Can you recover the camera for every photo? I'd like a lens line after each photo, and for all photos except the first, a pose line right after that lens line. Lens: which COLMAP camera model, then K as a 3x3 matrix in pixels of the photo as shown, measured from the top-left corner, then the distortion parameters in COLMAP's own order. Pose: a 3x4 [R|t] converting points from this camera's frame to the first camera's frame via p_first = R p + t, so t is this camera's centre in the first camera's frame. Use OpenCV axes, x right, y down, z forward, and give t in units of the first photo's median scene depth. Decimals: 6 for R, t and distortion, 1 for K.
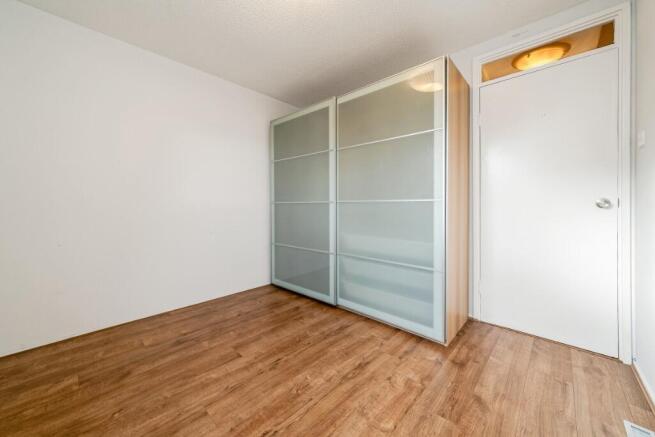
lens RADIAL K [[245.5, 0, 326.8], [0, 245.5, 215.5], [0, 0, 1]] dist [0.007797, 0.000017]
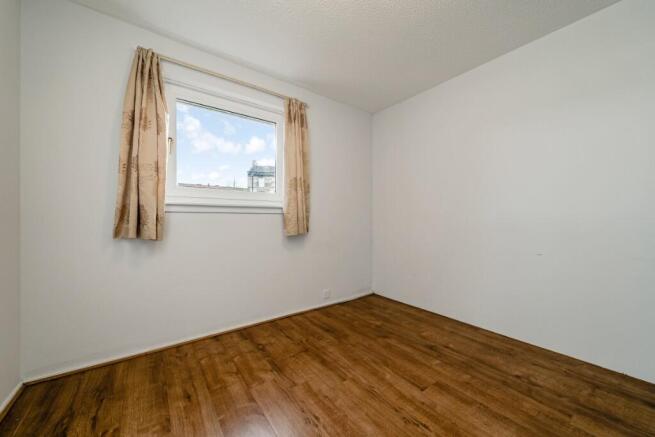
lens RADIAL K [[245.5, 0, 326.8], [0, 245.5, 215.5], [0, 0, 1]] dist [0.007797, 0.000017]
pose [[-0.167604, -0.010484, -0.985799, 0.546009], [-0.032197, 0.999468, -0.005156, -0.030717], [0.985329, 0.030876, -0.167852, 0.751342]]
